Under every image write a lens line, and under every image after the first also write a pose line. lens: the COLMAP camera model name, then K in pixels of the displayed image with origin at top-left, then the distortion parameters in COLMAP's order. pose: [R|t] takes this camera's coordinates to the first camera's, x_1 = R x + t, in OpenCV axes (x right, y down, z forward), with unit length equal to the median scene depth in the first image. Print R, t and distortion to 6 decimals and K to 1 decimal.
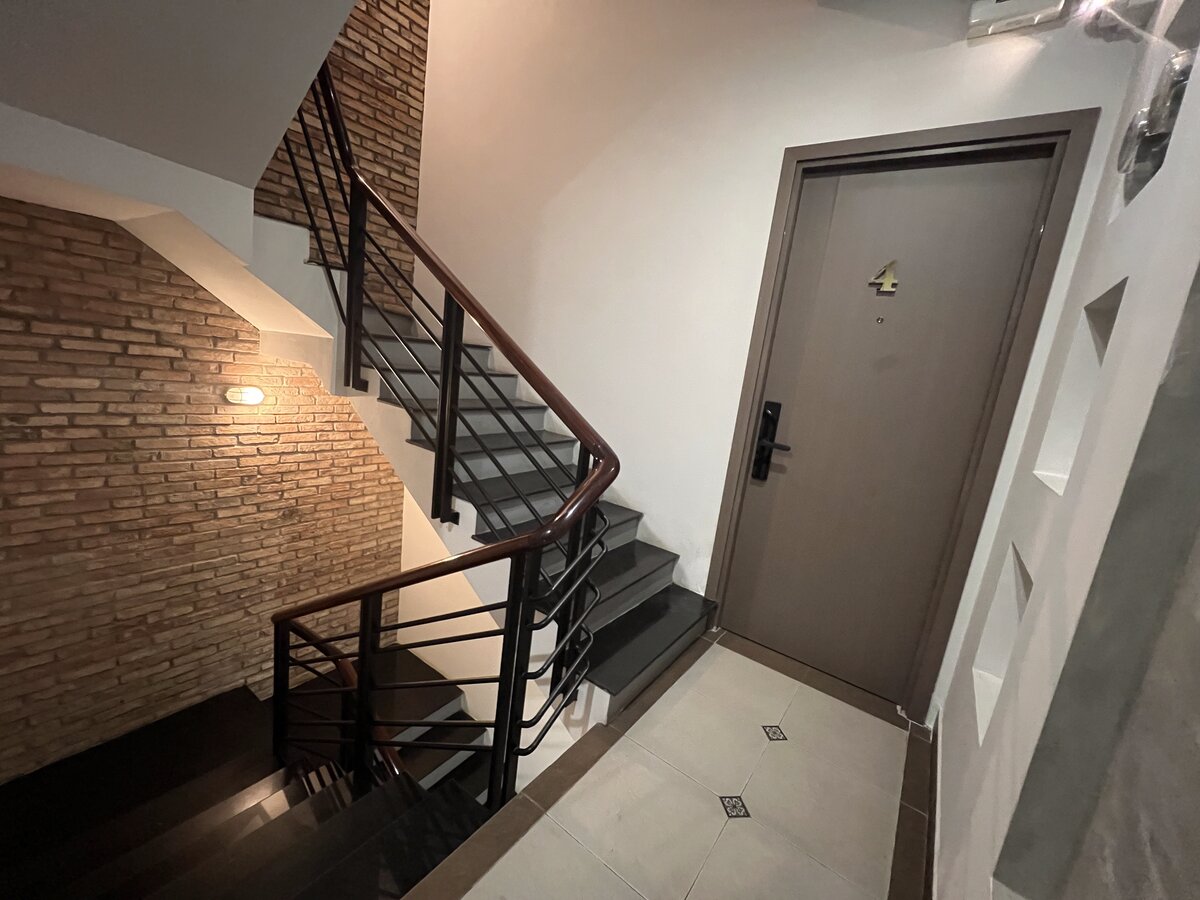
lens RADIAL K [[486.1, 0, 612.1], [0, 486.1, 447.4], [0, 0, 1]] dist [-0.003904, 0.001909]
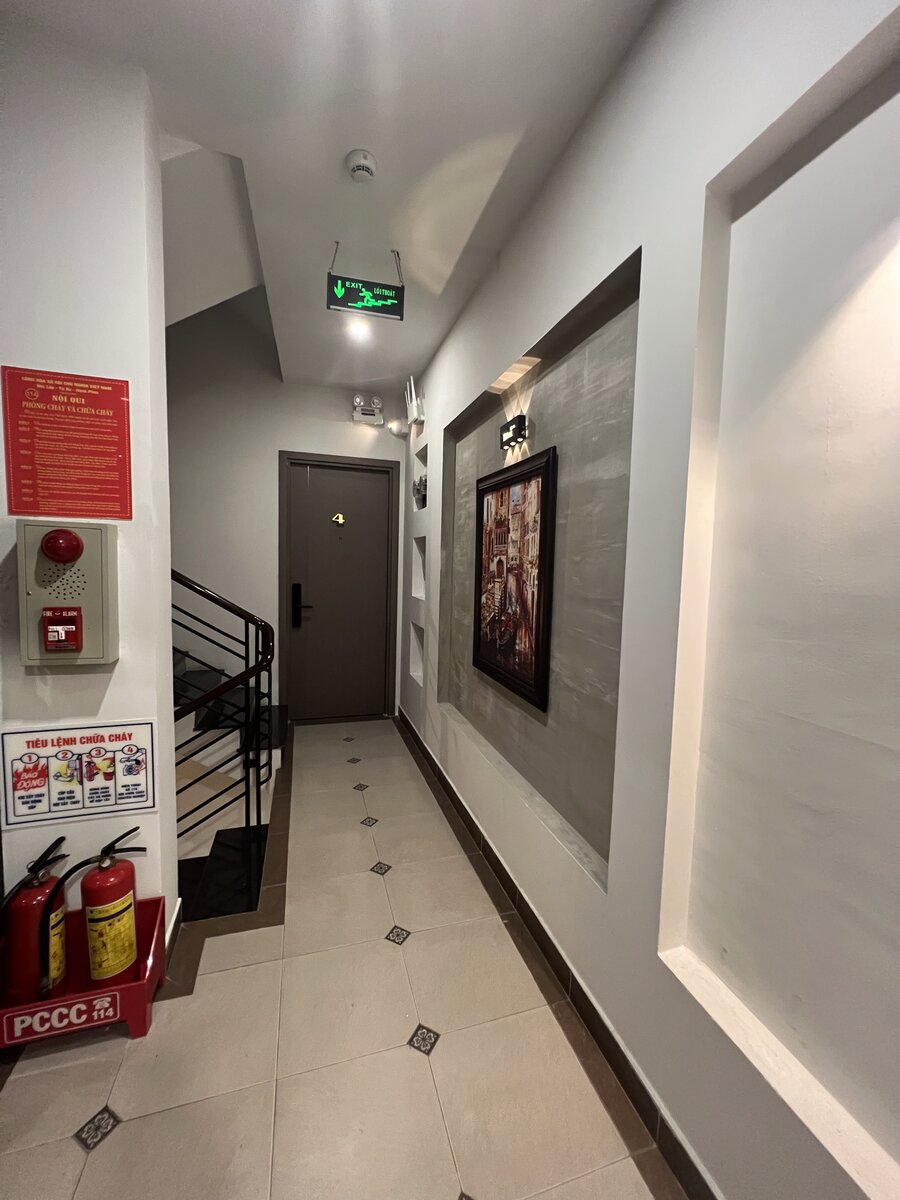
lens RADIAL K [[480.0, 0, 451.3], [0, 480.0, 600.7], [0, 0, 1]] dist [-0.006832, 0.000817]
pose [[0.603439, -0.170244, 0.779024, -0.723192], [0.196007, 0.978638, 0.062038, -0.027689], [-0.772944, 0.115258, 0.623917, -0.560856]]
